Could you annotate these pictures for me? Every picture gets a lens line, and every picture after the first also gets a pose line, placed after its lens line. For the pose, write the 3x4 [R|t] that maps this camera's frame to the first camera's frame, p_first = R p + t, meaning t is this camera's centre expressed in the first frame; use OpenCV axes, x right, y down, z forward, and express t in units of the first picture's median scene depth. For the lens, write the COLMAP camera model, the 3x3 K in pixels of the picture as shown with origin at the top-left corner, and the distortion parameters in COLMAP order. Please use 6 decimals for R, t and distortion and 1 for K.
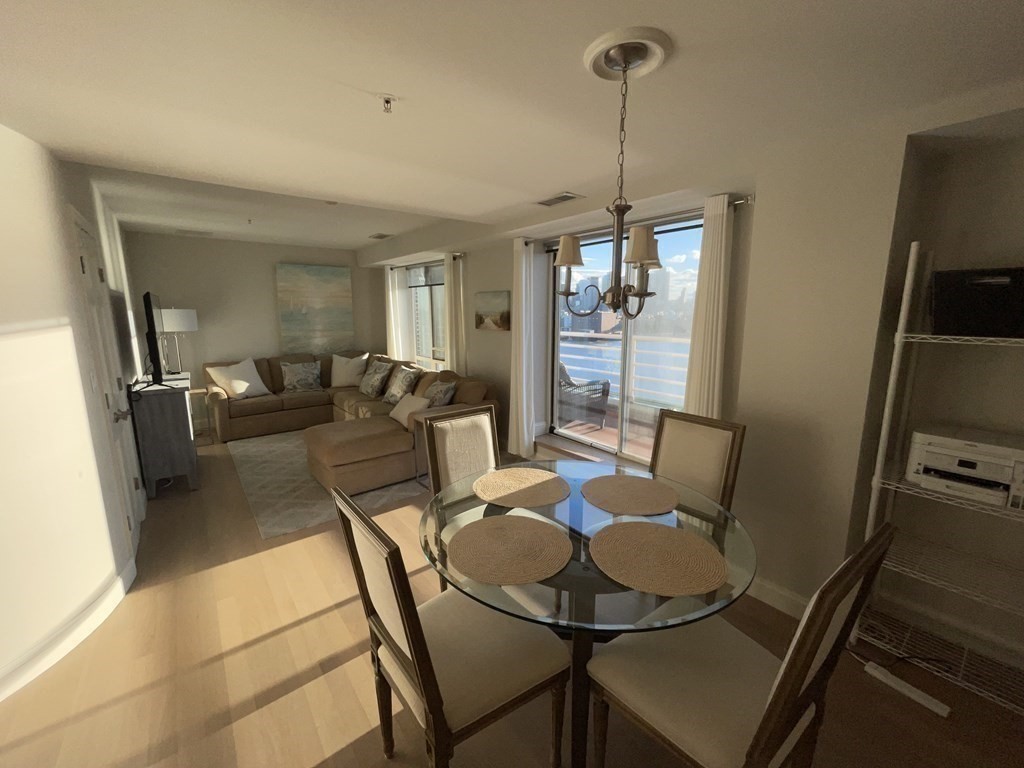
lens RADIAL K [[412.0, 0, 513.0], [0, 412.0, 380.7], [0, 0, 1]] dist [-0.003487, -0.000480]
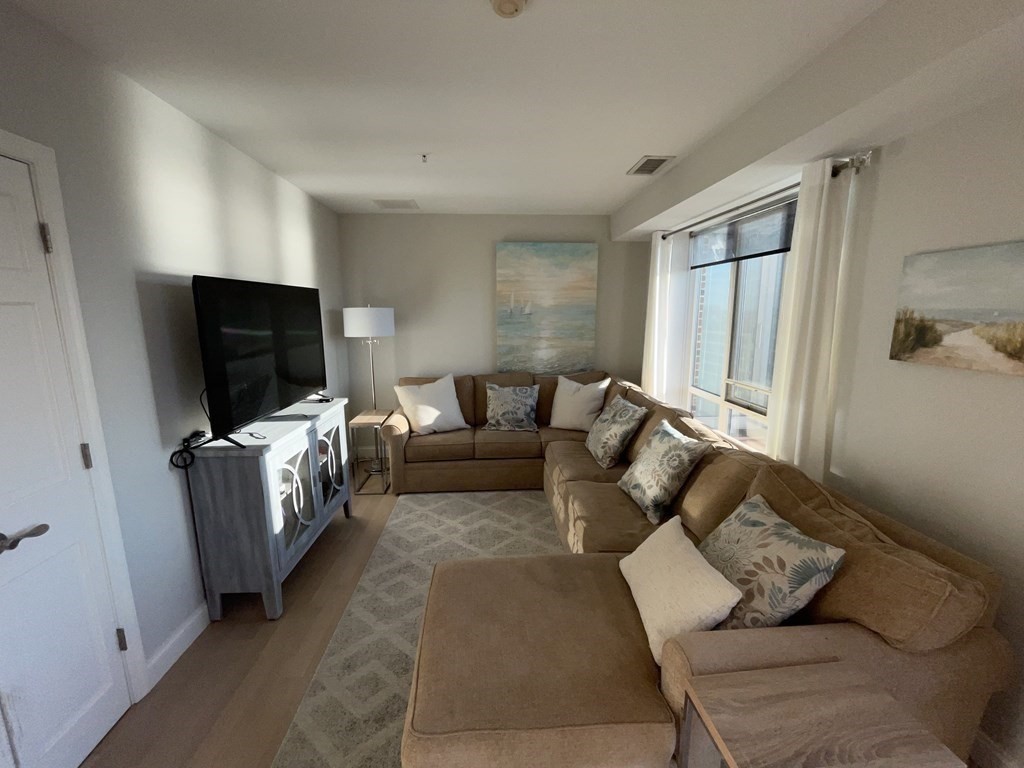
lens RADIAL K [[412.0, 0, 514.6], [0, 412.0, 380.3], [0, 0, 1]] dist [-0.003487, -0.000480]
pose [[0.815641, 0.095821, -0.570568, -0.125269], [-0.095326, 0.994969, 0.030824, -0.074306], [0.570651, 0.029248, 0.820672, 0.443816]]
